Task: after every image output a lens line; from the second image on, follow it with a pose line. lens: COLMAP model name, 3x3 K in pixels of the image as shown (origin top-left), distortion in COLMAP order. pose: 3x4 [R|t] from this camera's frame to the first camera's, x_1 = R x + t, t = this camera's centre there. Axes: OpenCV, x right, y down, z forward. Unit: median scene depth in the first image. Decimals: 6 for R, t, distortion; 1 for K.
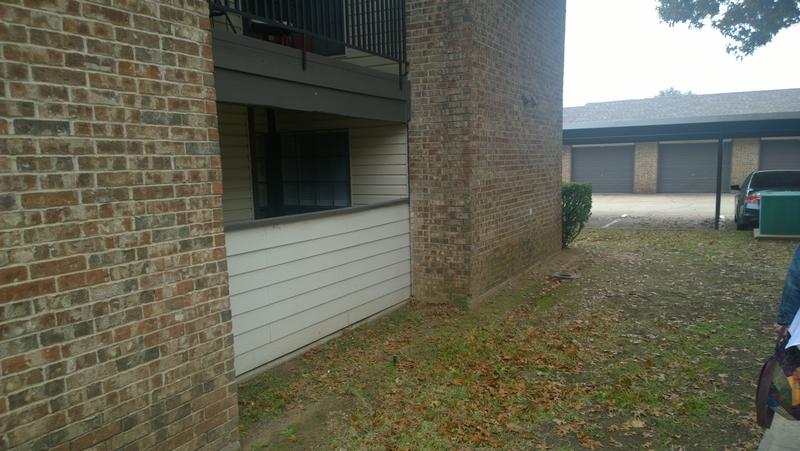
lens RADIAL K [[571.3, 0, 403.4], [0, 571.3, 247.7], [0, 0, 1]] dist [0.045835, -0.050349]
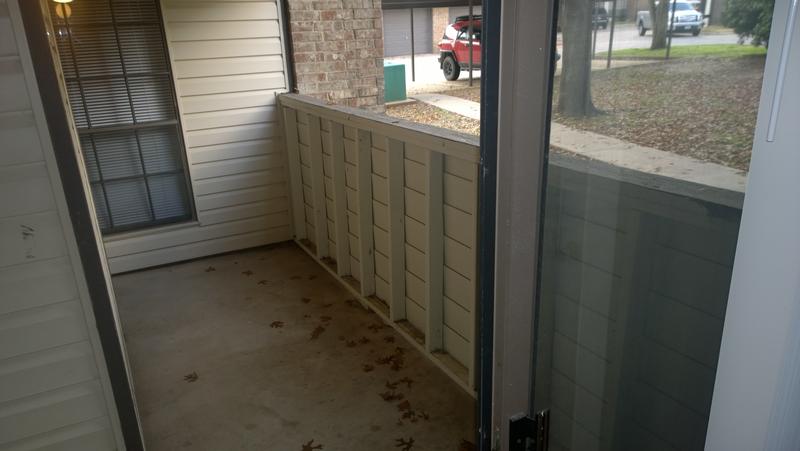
lens RADIAL K [[571.3, 0, 396.7], [0, 571.3, 224.7], [0, 0, 1]] dist [0.045835, -0.050349]
pose [[0.539278, -0.285749, 0.792166, -1.075452], [0.152710, 0.958259, 0.241702, -0.186618], [-0.828166, -0.009373, 0.560405, 1.239617]]
